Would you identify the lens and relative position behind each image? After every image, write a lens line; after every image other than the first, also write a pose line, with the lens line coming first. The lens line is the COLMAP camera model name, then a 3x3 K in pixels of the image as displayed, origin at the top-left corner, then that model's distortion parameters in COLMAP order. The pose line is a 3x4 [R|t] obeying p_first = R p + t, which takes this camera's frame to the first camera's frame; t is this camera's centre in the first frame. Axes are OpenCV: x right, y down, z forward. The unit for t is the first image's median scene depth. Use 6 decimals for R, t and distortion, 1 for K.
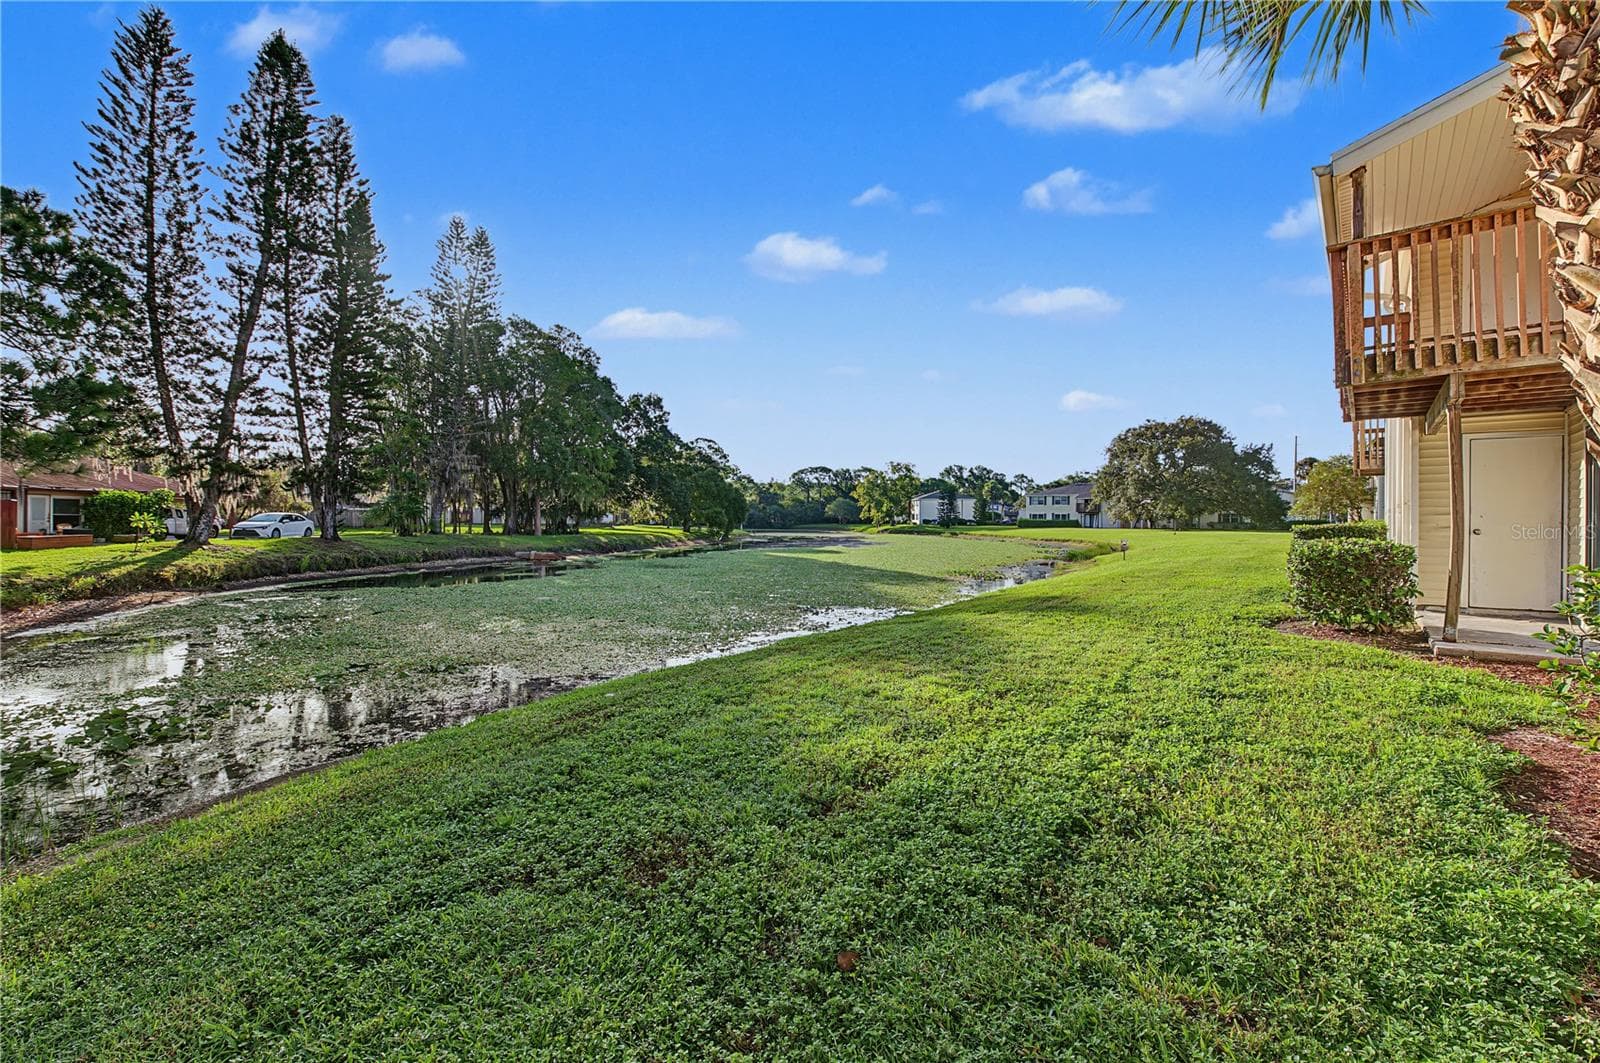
lens RADIAL K [[674.1, 0, 800.0], [0, 674.1, 531.5], [0, 0, 1]] dist [-0.000214, -0.000851]
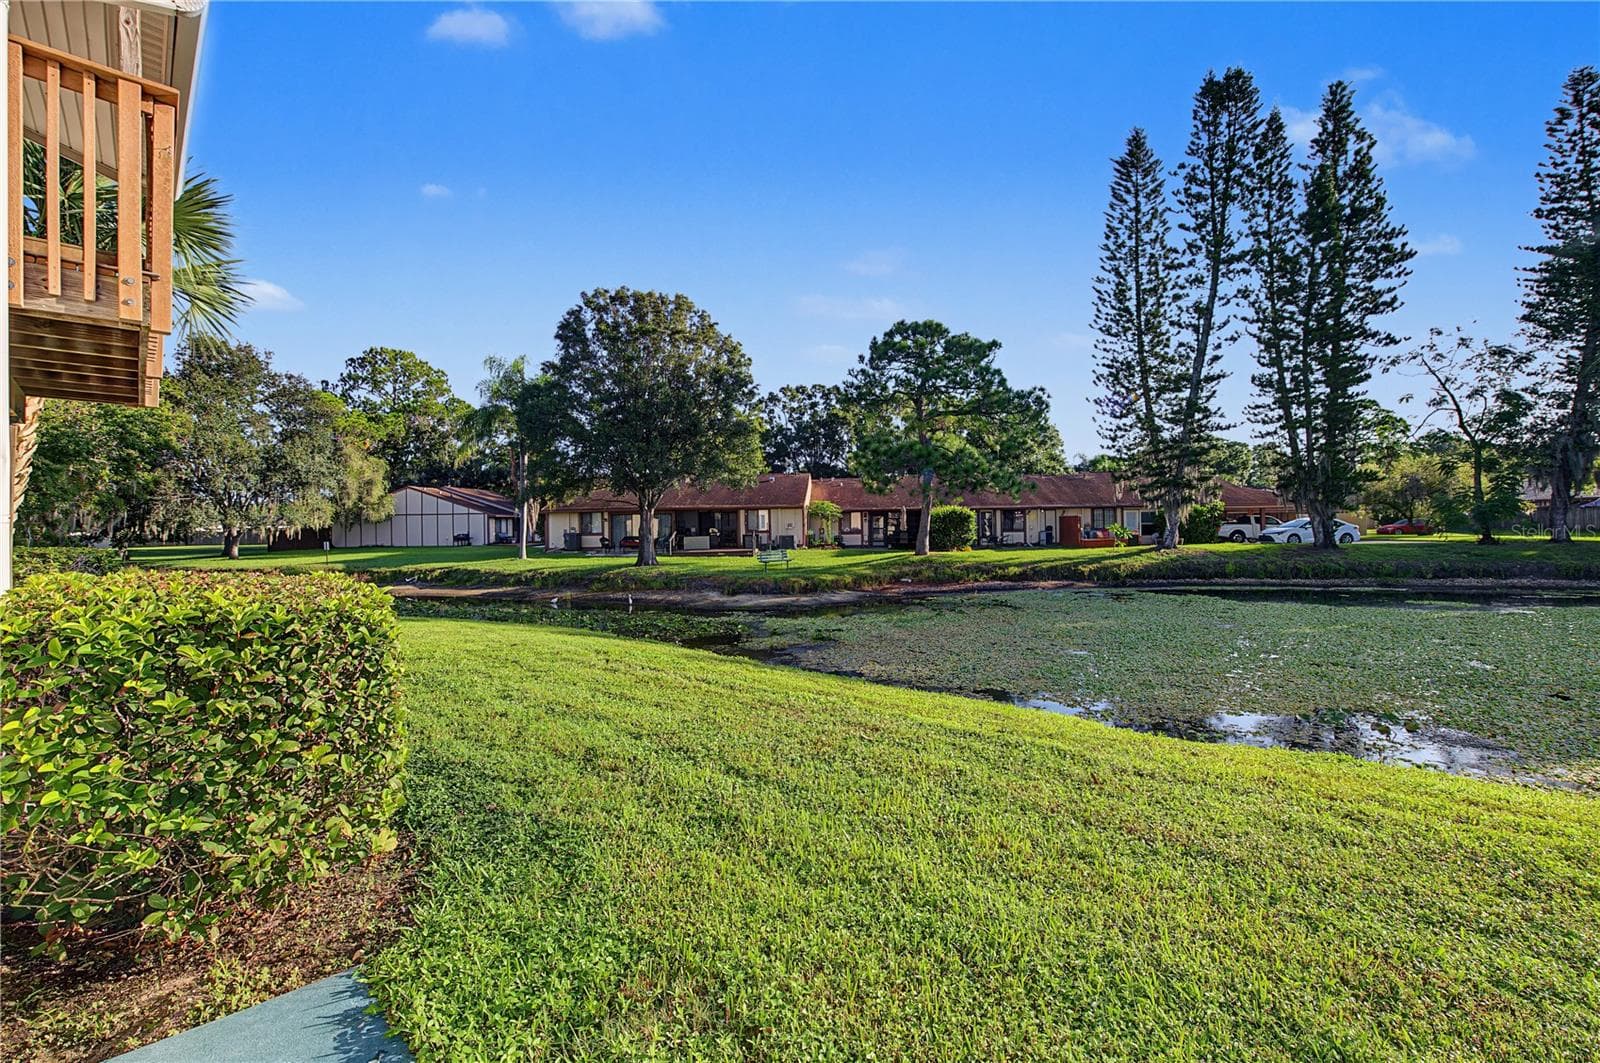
lens RADIAL K [[674.1, 0, 800.0], [0, 674.1, 531.5], [0, 0, 1]] dist [-0.000214, -0.000851]
pose [[-0.098490, 0.004993, -0.995126, 0.144615], [-0.002741, 0.999982, 0.005289, -0.005598], [0.995134, 0.003249, -0.098475, 0.180812]]
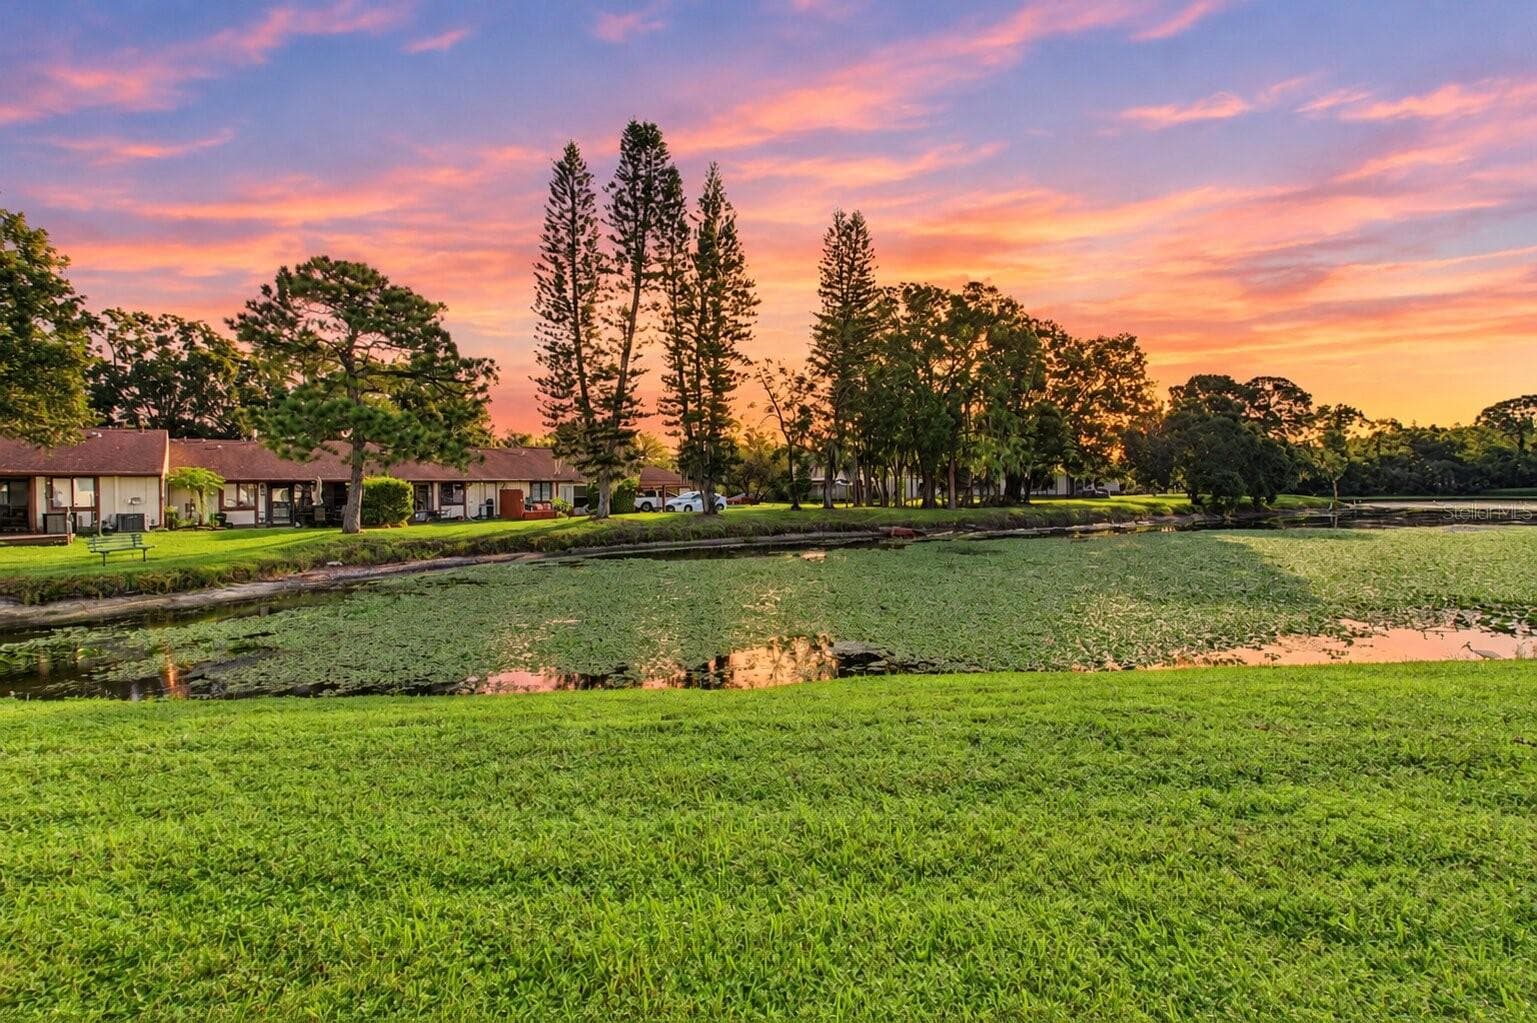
lens RADIAL K [[657.2, 0, 766.6], [0, 657.2, 481.5], [0, 0, 1]] dist [0.020249, -0.013644]
pose [[0.619536, -0.026843, -0.784509, 0.136551], [0.005601, 0.999541, -0.029777, -0.004921], [0.784948, 0.014054, 0.619402, 0.172239]]
